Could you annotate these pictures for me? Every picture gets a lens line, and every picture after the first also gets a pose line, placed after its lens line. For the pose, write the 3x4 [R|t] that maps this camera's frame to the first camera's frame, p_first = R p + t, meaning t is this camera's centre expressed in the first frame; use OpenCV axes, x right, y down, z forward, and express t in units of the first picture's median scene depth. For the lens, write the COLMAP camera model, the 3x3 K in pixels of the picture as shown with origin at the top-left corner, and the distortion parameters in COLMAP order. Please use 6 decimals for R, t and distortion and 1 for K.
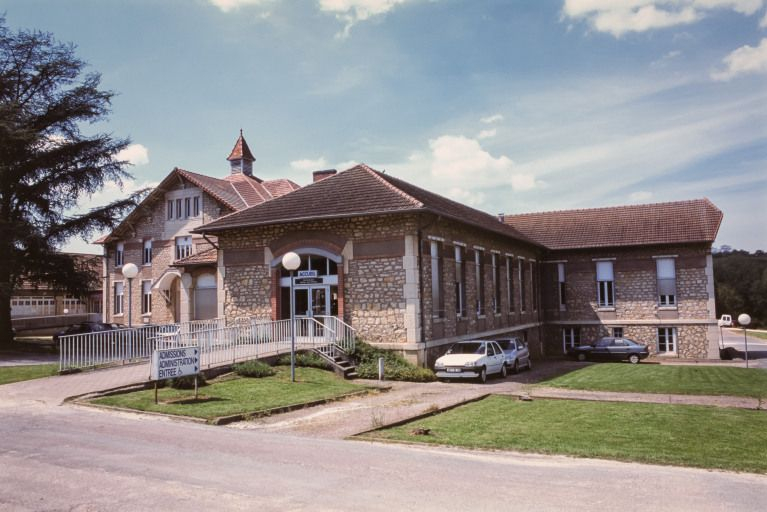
lens RADIAL K [[610.3, 0, 383.5], [0, 610.3, 256.0], [0, 0, 1]] dist [-0.057510, 0.002930]
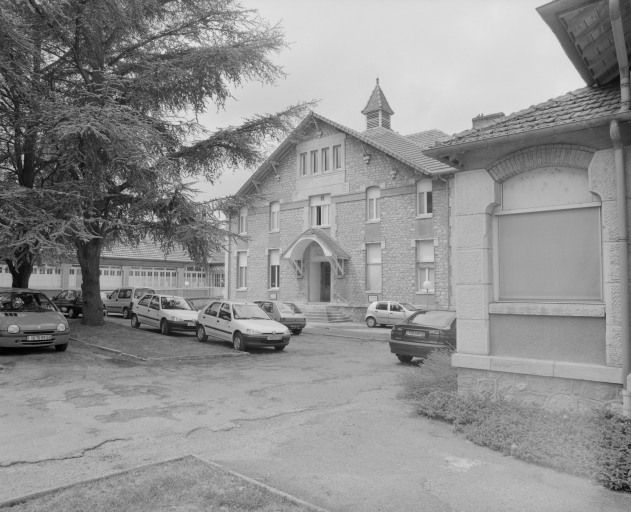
lens RADIAL K [[474.9, 0, 315.5], [0, 474.9, 256.0], [0, 0, 1]] dist [-0.105514, 0.001042]
pose [[0.973490, 0.013667, -0.228321, -0.271118], [-0.010484, 0.999830, 0.015146, 0.058436], [0.228489, -0.012351, 0.973468, 0.540933]]
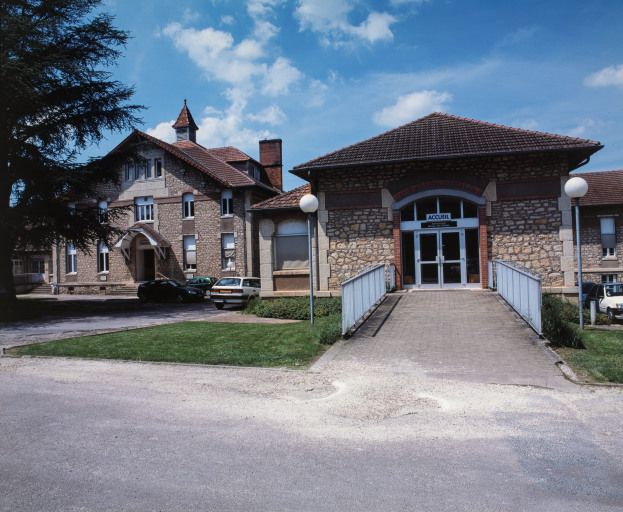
lens RADIAL K [[473.6, 0, 311.5], [0, 473.6, 256.0], [0, 0, 1]] dist [-0.068407, 0.002052]
pose [[0.977796, -0.005817, 0.209478, -0.313844], [-0.005743, 0.998495, 0.054536, 0.034191], [-0.209480, -0.054528, 0.976291, 0.219942]]
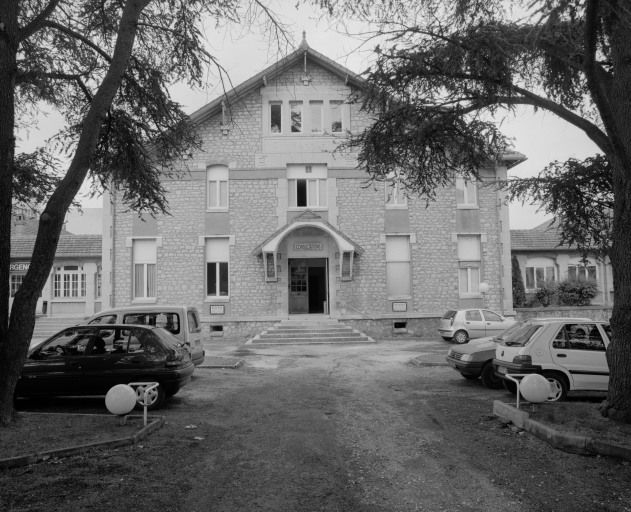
lens RADIAL K [[479.4, 0, 315.5], [0, 479.4, 256.0], [0, 0, 1]] dist [-0.064591, 0.002584]
pose [[0.869694, 0.036335, 0.492253, -0.787187], [-0.038454, 0.999243, -0.005819, 0.084327], [-0.492092, -0.013868, 0.870433, 0.858981]]
